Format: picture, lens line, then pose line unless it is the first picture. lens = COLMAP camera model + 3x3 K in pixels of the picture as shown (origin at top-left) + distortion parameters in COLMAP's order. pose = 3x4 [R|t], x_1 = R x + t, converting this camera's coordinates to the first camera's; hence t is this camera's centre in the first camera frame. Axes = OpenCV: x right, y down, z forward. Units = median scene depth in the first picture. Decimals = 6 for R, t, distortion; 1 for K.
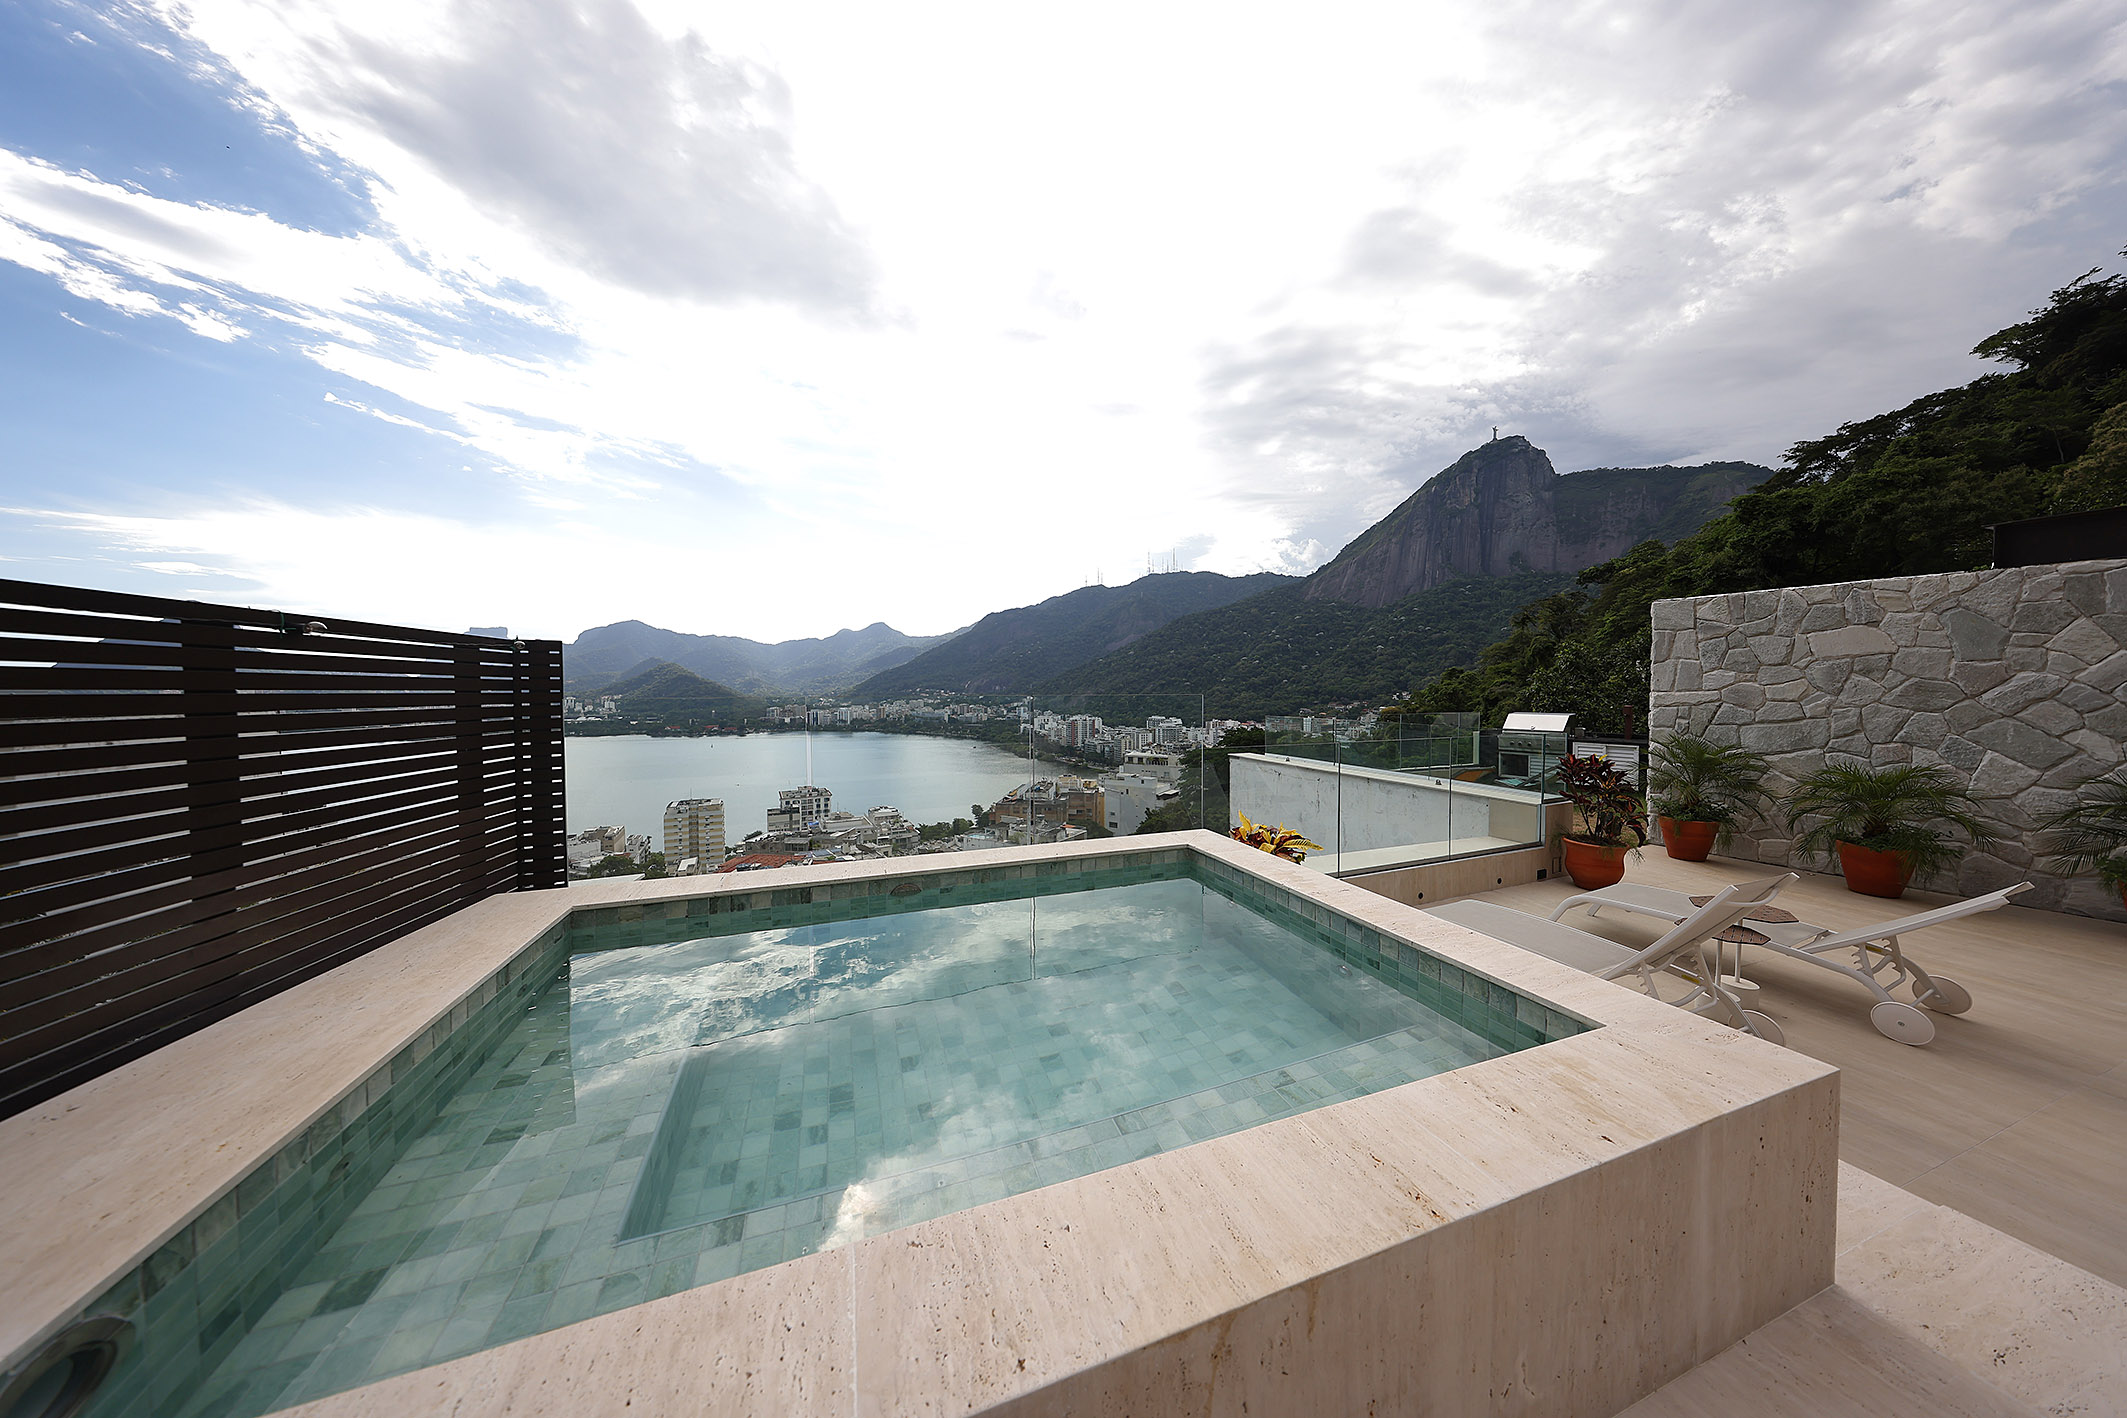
lens RADIAL K [[625.5, 0, 1068.6], [0, 625.5, 706.9], [0, 0, 1]] dist [0.001605, 0.000291]
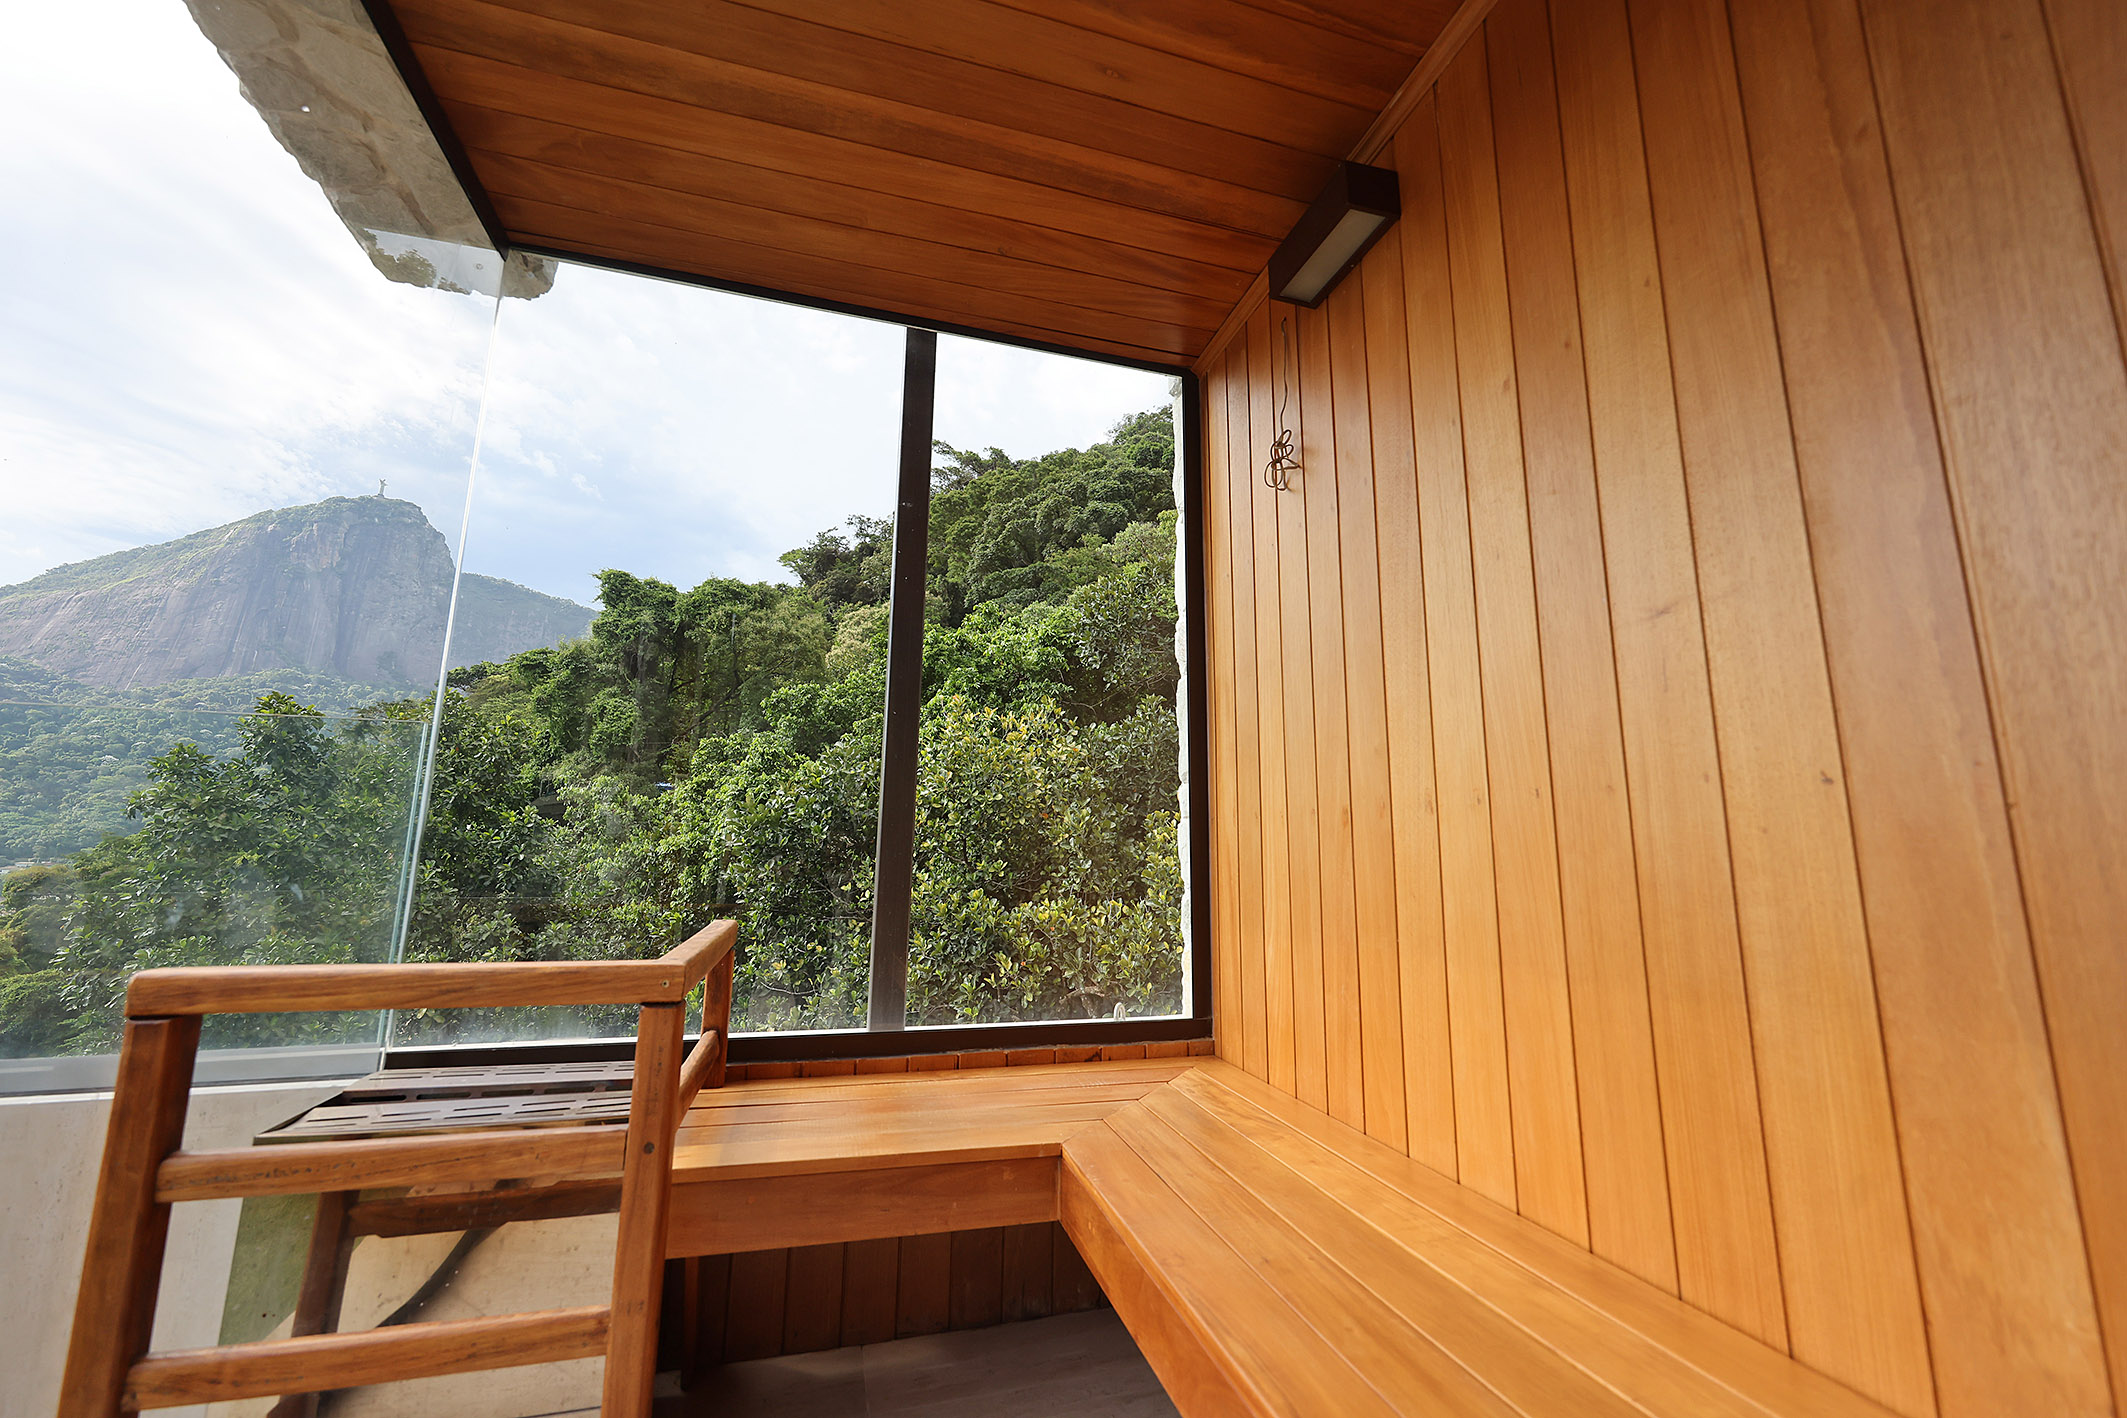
lens RADIAL K [[829.2, 0, 1068.9], [0, 829.2, 708.4], [0, 0, 1]] dist [0.000067, -0.000007]
pose [[0.249329, 0.172282, 0.952971, 1.048693], [0.010636, 0.983502, -0.180584, 0.055607], [-0.968361, 0.055160, 0.243383, 0.845526]]
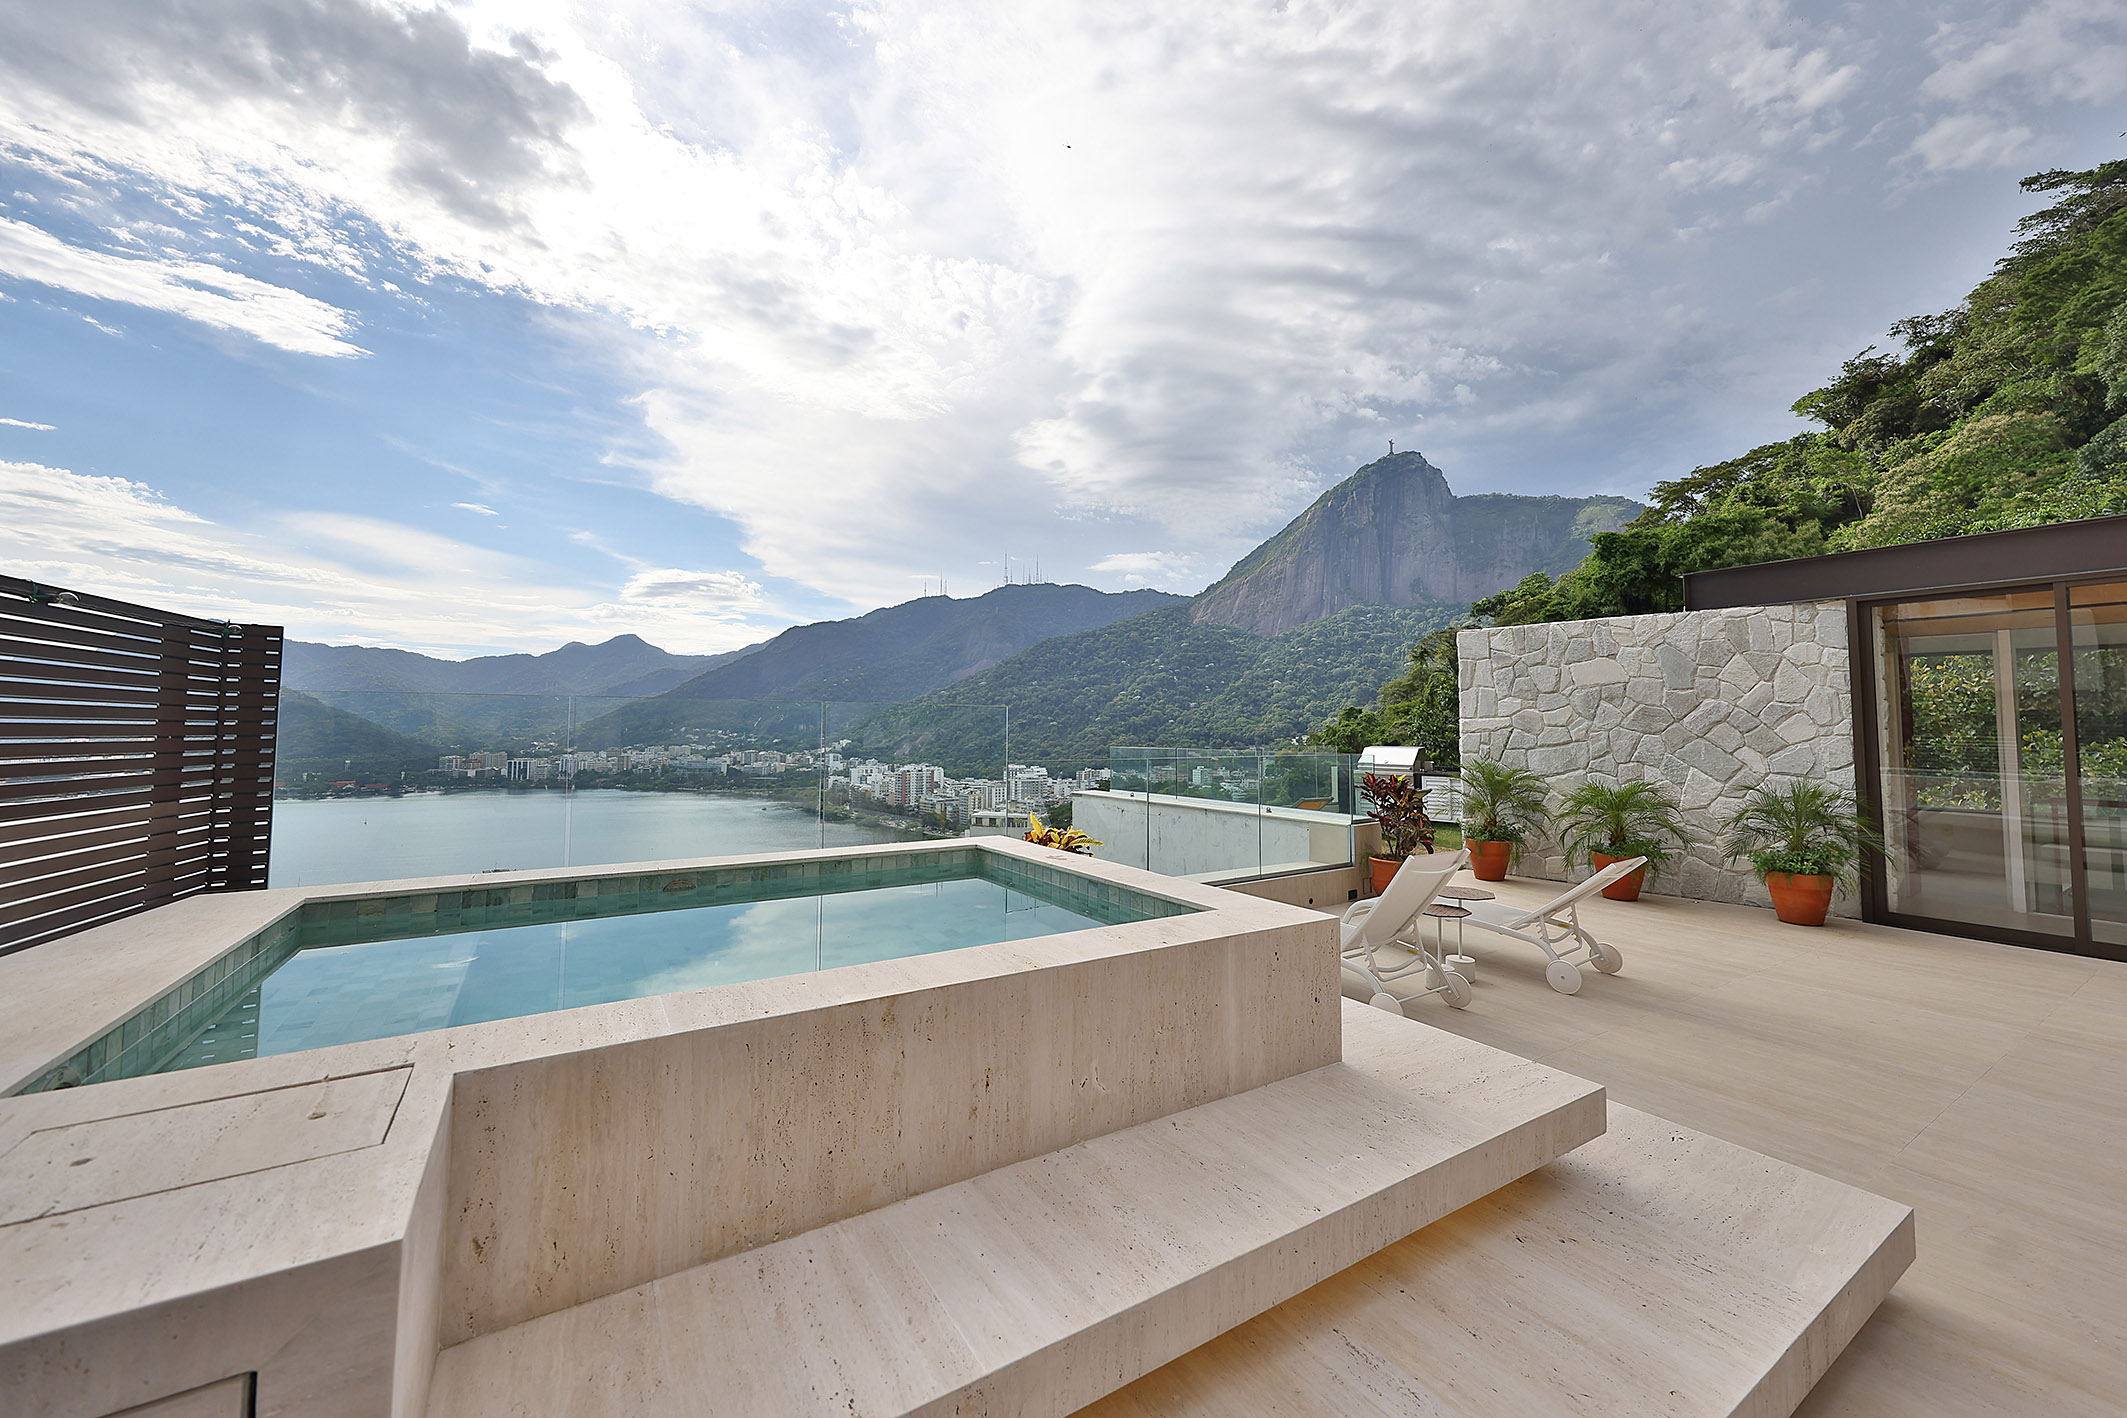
lens RADIAL K [[806.4, 0, 1077.0], [0, 806.4, 681.2], [0, 0, 1]] dist [0.006847, 0.000080]
pose [[0.976598, 0.018556, 0.214270, 0.023475], [0.000656, 0.996010, -0.089245, 0.026222], [-0.215071, 0.087297, 0.972689, -0.128902]]
